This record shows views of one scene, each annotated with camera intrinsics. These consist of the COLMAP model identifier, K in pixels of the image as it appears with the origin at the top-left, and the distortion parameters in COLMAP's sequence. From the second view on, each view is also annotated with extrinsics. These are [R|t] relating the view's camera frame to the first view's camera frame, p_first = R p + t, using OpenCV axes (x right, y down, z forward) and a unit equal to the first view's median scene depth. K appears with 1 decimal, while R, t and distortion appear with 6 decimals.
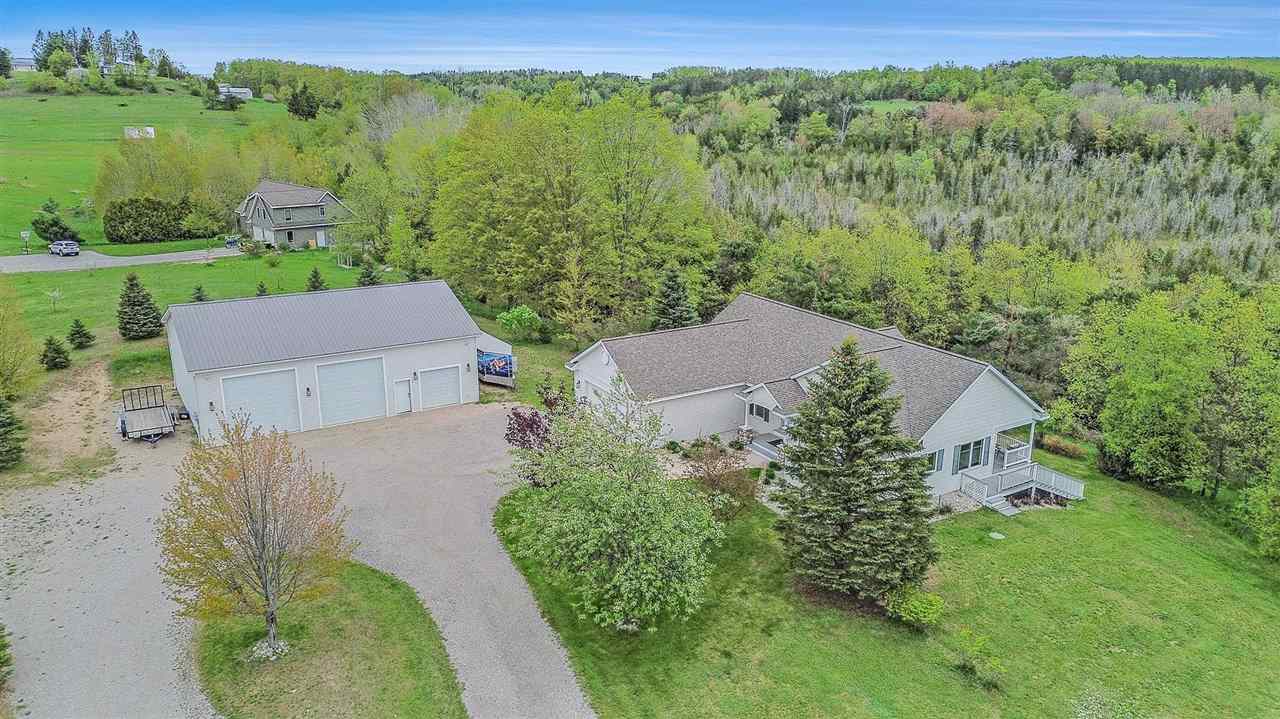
lens RADIAL K [[908.5, 0, 640.0], [0, 908.5, 359.5], [0, 0, 1]] dist [0.006593, 0.000432]
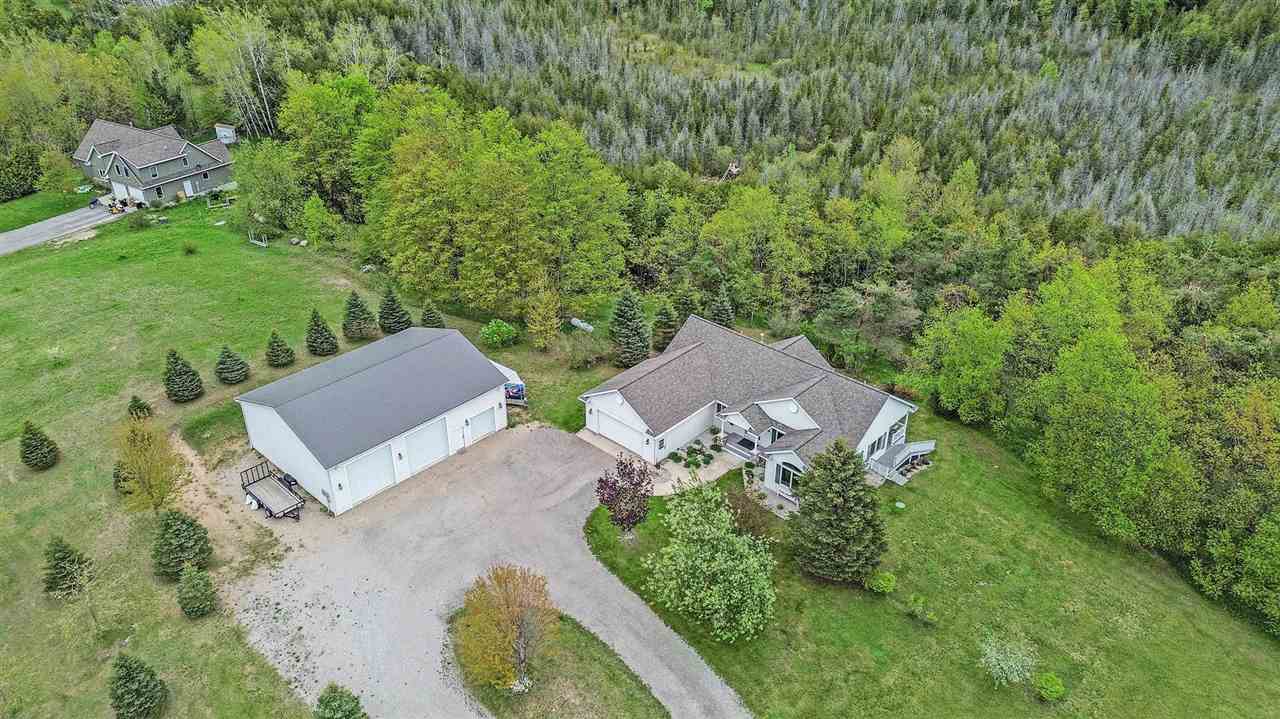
lens RADIAL K [[908.5, 0, 640.0], [0, 908.5, 359.5], [0, 0, 1]] dist [0.006593, 0.000432]
pose [[0.965488, -0.119906, 0.231207, -0.439336], [0.066093, 0.971459, 0.227813, -0.509379], [-0.251924, -0.204670, 0.945857, -0.385170]]
